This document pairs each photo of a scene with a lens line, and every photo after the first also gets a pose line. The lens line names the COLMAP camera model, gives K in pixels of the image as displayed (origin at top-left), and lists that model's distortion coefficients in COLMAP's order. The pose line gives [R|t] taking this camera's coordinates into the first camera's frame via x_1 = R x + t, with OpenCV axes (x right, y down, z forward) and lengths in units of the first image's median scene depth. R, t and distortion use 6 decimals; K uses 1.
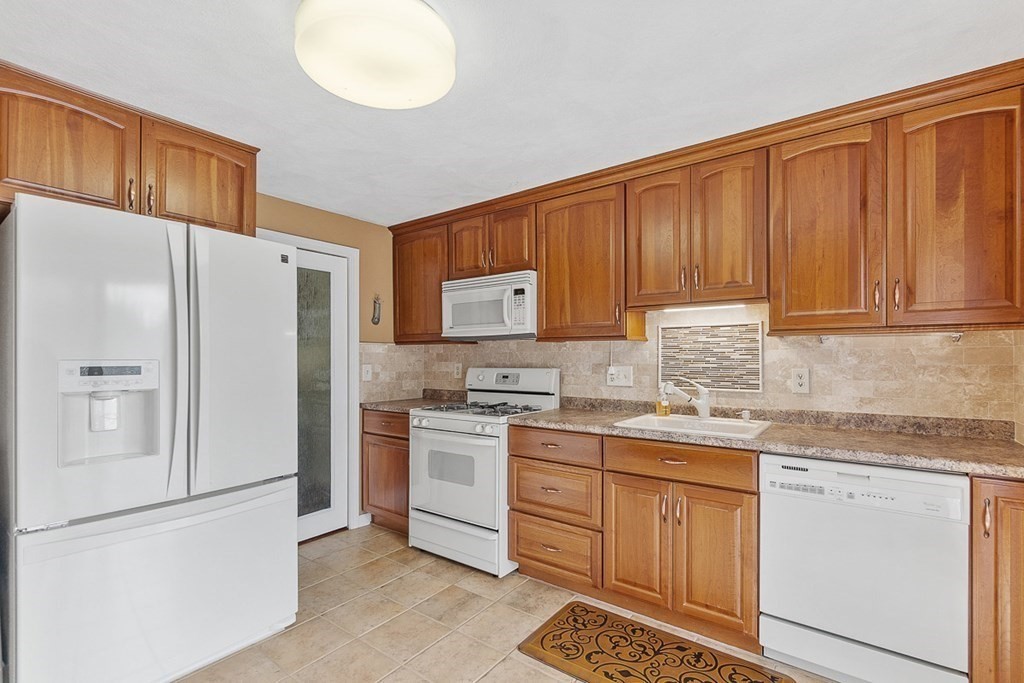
lens RADIAL K [[470.2, 0, 516.0], [0, 470.2, 356.3], [0, 0, 1]] dist [0.003259, -0.000810]
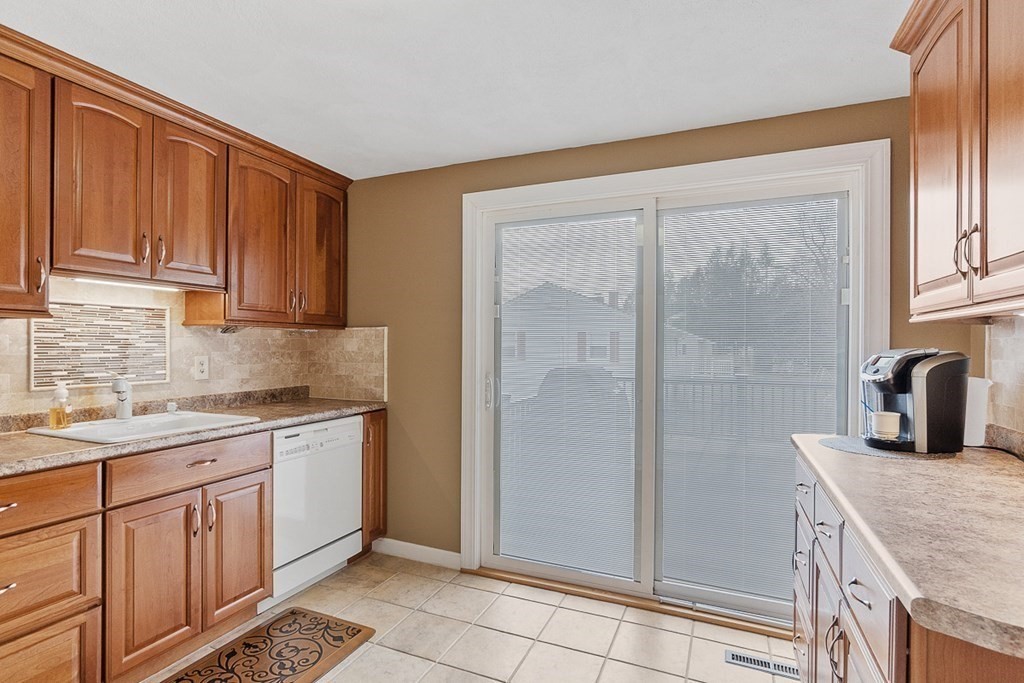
lens RADIAL K [[513.1, 0, 506.8], [0, 513.1, 343.6], [0, 0, 1]] dist [0.002081, 0.000321]
pose [[-0.221098, 0.004847, 0.975239, -0.572775], [-0.005935, 0.999962, -0.006316, 0.001522], [-0.975233, -0.007184, -0.221061, 0.511601]]
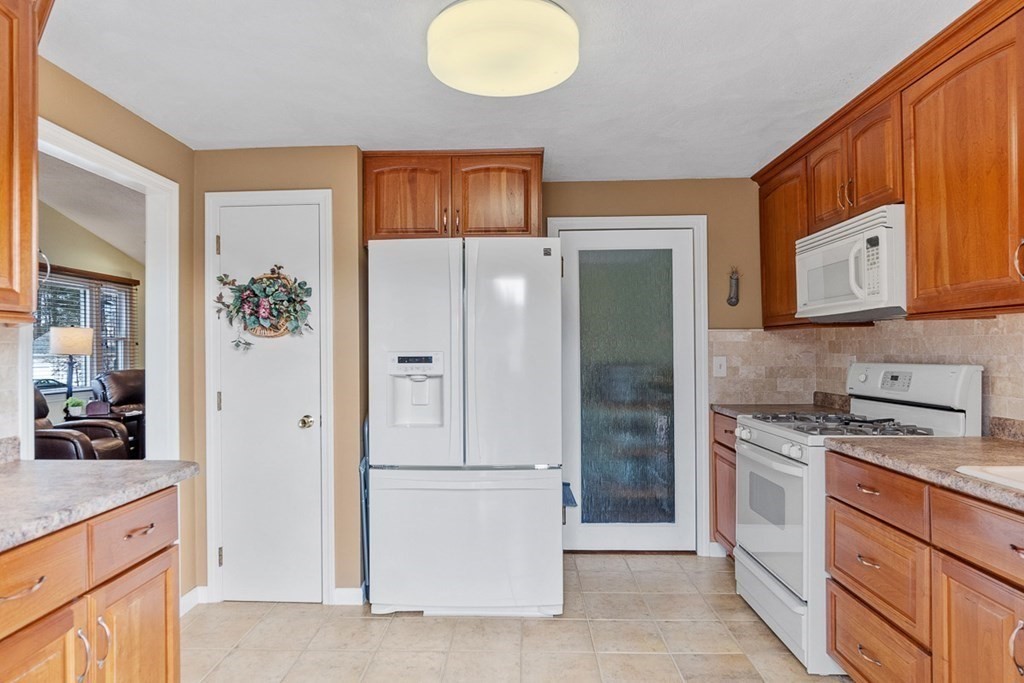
lens RADIAL K [[615.2, 0, 506.2], [0, 615.2, 347.1], [0, 0, 1]] dist [0.007089, -0.000171]
pose [[0.562325, -0.006884, -0.826888, 0.438396], [0.008958, 0.999957, -0.002232, 0.000562], [0.826868, -0.006152, 0.562363, 0.138521]]
